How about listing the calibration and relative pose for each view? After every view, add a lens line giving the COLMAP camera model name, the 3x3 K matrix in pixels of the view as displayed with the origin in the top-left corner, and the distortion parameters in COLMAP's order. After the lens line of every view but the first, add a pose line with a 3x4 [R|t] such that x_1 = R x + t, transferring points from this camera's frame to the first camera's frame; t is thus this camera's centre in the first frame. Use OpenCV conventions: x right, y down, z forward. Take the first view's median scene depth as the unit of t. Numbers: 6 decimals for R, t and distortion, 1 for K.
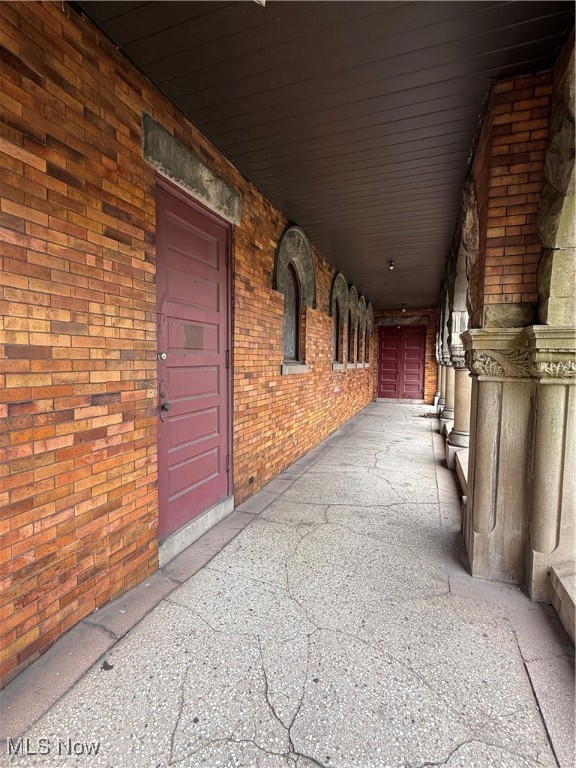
lens RADIAL K [[385.2, 0, 287.8], [0, 385.2, 385.2], [0, 0, 1]] dist [-0.003999, 0.000114]
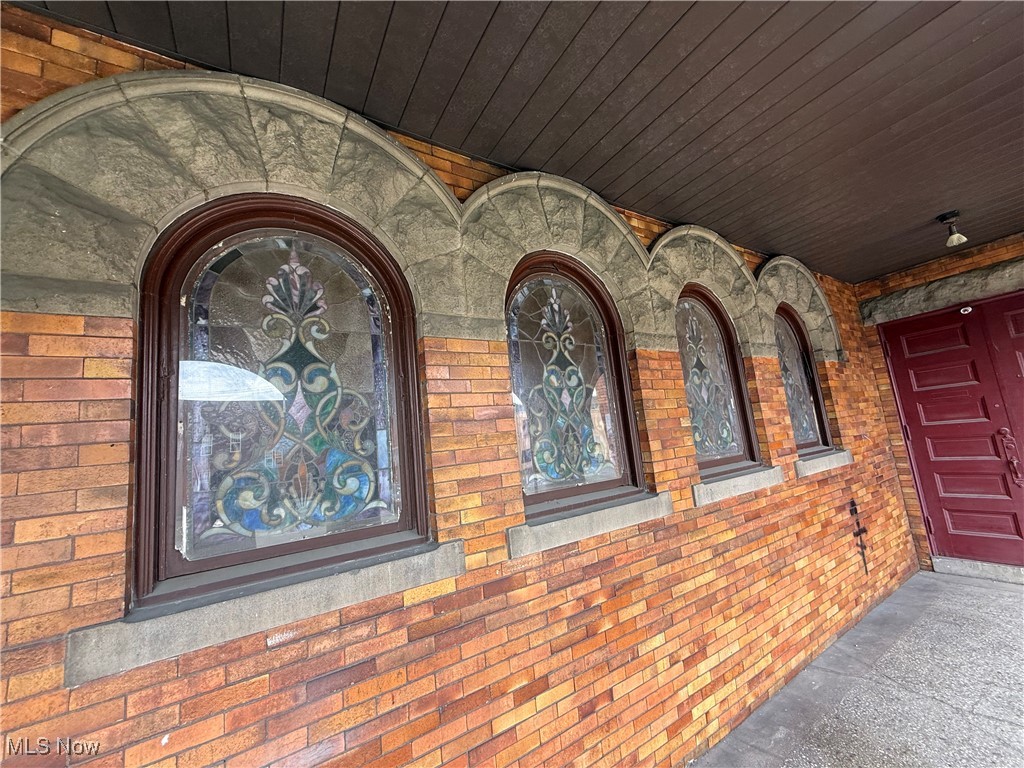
lens RADIAL K [[409.9, 0, 508.2], [0, 409.9, 387.5], [0, 0, 1]] dist [-0.000753, 0.000049]
pose [[0.810297, -0.173145, -0.559856, 0.689804], [0.068269, 0.976741, -0.203266, -0.220237], [0.582029, 0.126485, 0.803271, 2.257129]]
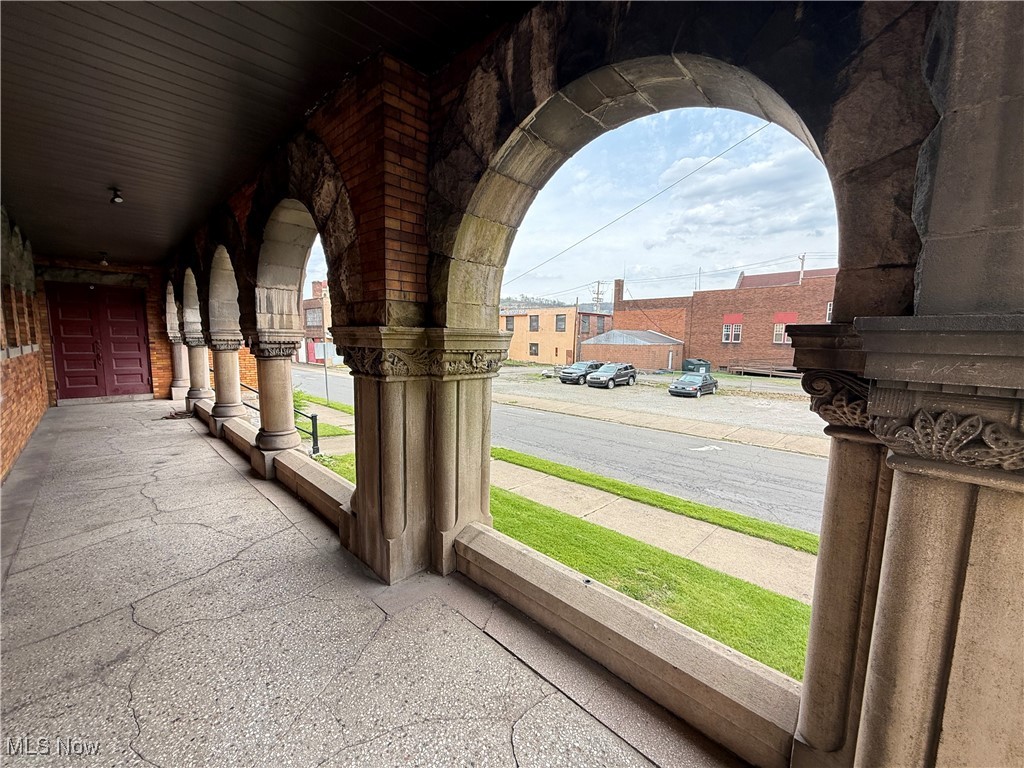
lens RADIAL K [[409.9, 0, 510.2], [0, 409.9, 385.4], [0, 0, 1]] dist [-0.000753, 0.000049]
pose [[0.408464, -0.105047, 0.906710, -0.267941], [0.045037, 0.994465, 0.094925, -0.080369], [-0.911663, 0.002062, 0.410934, 0.304111]]
